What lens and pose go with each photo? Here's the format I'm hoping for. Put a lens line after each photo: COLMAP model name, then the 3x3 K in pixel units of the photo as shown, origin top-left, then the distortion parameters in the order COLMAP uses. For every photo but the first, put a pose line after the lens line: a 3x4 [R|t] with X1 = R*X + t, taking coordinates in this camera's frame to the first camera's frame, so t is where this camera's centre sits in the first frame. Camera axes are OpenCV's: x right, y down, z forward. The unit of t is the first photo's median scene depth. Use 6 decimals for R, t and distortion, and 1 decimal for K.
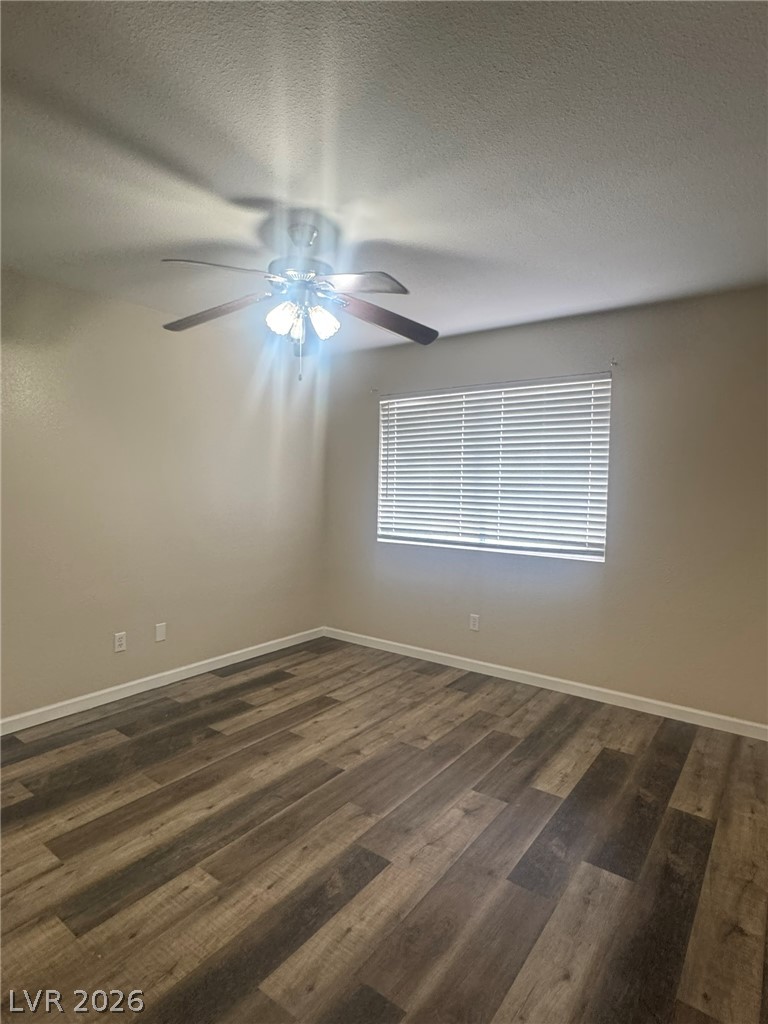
lens RADIAL K [[550.3, 0, 386.0], [0, 550.3, 512.4], [0, 0, 1]] dist [0.000025, 0.000750]
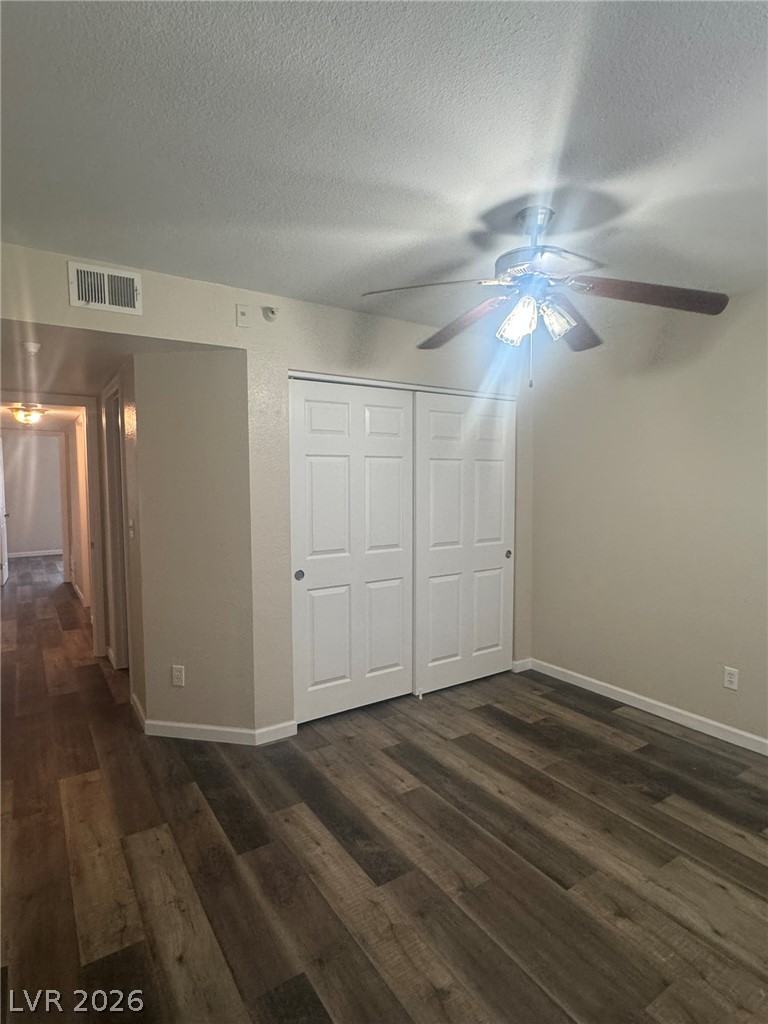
lens RADIAL K [[550.3, 0, 386.0], [0, 550.3, 512.4], [0, 0, 1]] dist [0.000025, 0.000750]
pose [[-0.342733, 0.042477, -0.938472, 0.790698], [-0.053103, 0.996504, 0.064497, -0.087674], [0.937931, 0.071941, -0.339279, 1.136186]]
